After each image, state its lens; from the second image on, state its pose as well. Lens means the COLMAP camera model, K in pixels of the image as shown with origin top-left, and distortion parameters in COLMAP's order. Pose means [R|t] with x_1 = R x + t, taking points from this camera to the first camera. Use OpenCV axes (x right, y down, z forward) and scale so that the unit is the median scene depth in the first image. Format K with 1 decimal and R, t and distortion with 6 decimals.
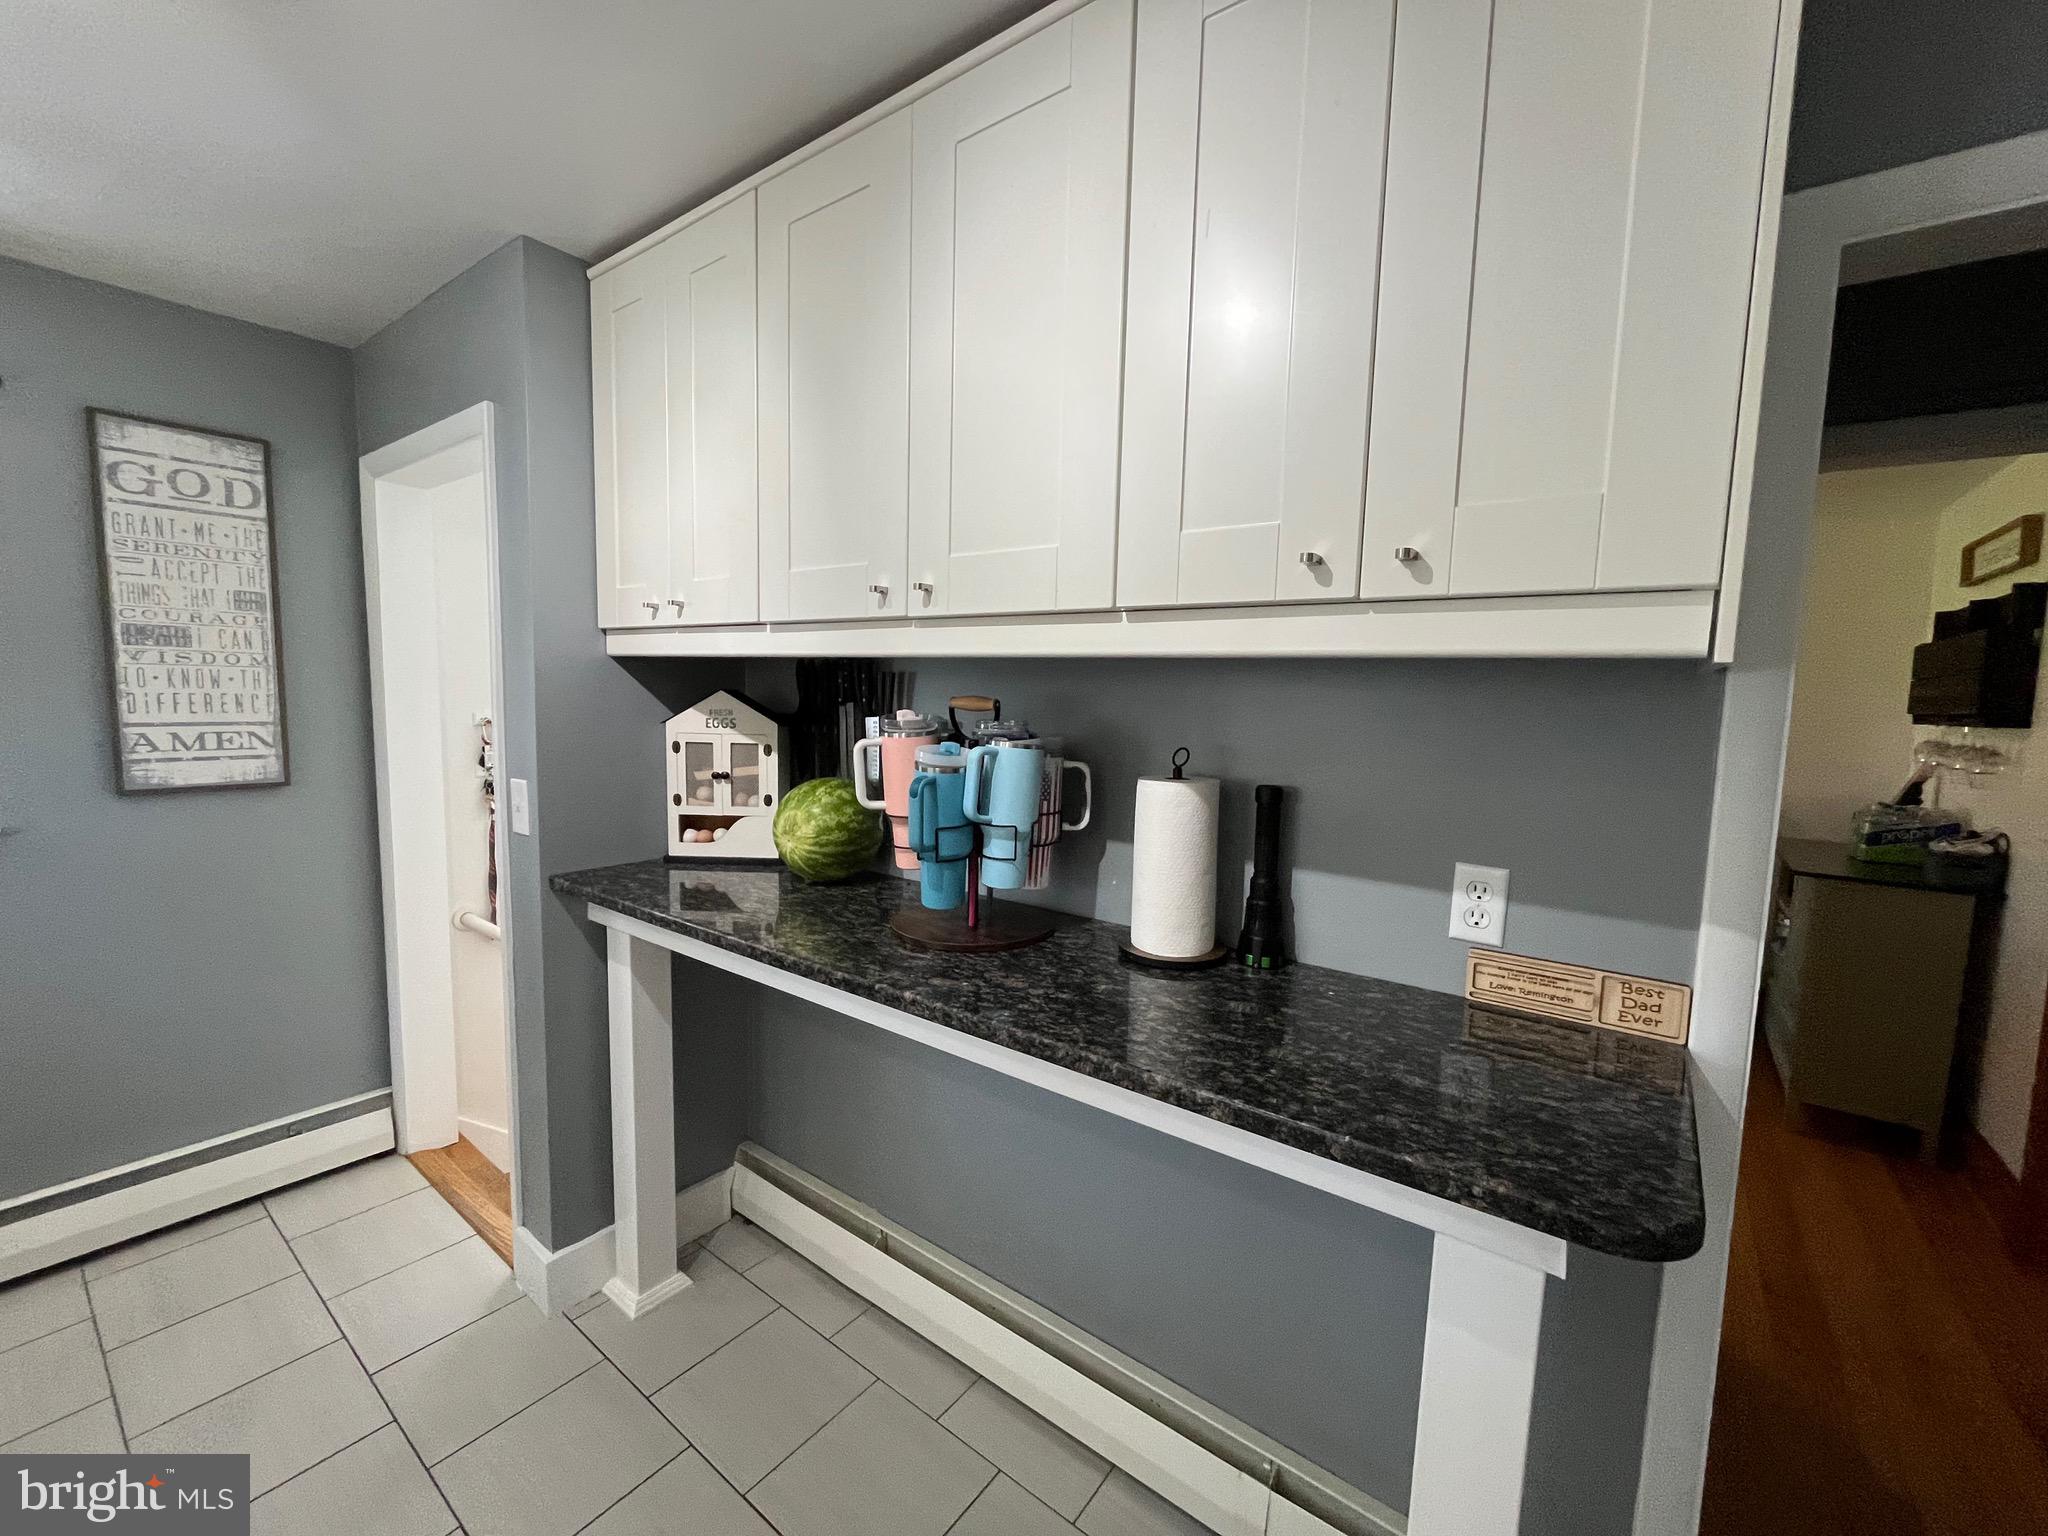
lens RADIAL K [[825.6, 0, 1028.9], [0, 825.6, 772.5], [0, 0, 1]] dist [-0.003724, 0.000337]
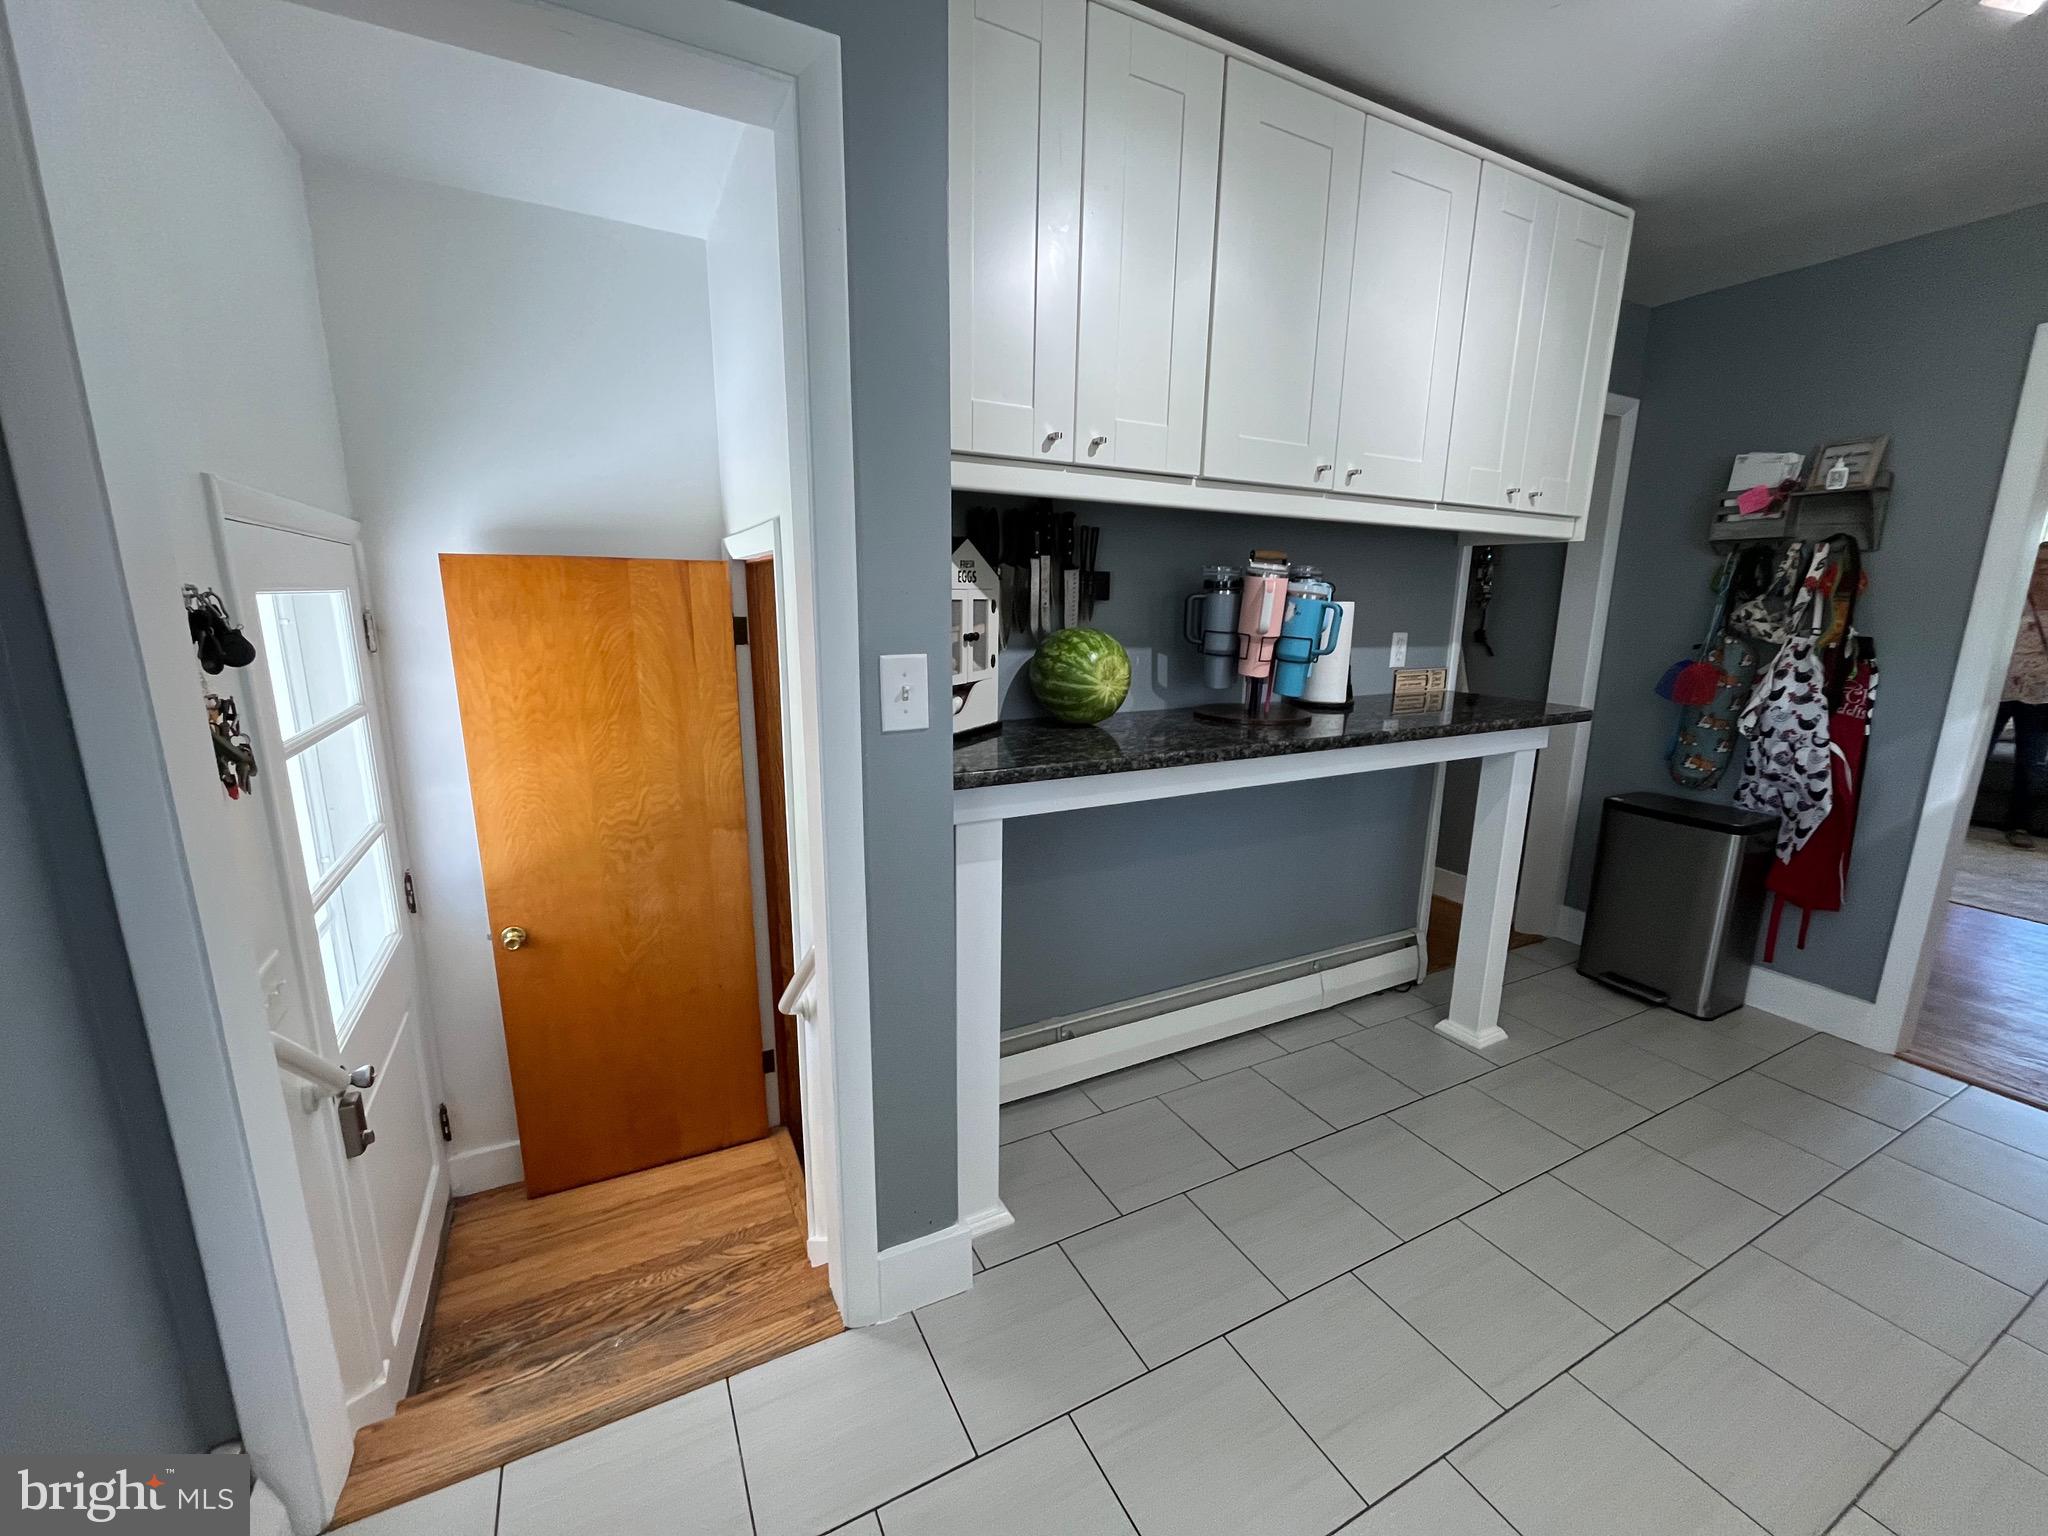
lens RADIAL K [[825.6, 0, 1022.2], [0, 825.6, 769.9], [0, 0, 1]] dist [-0.003724, 0.000337]
pose [[0.436345, -0.205825, 0.875922, -0.458286], [0.087480, 0.978578, 0.186368, -0.006723], [-0.895517, -0.004696, 0.445003, 0.219237]]
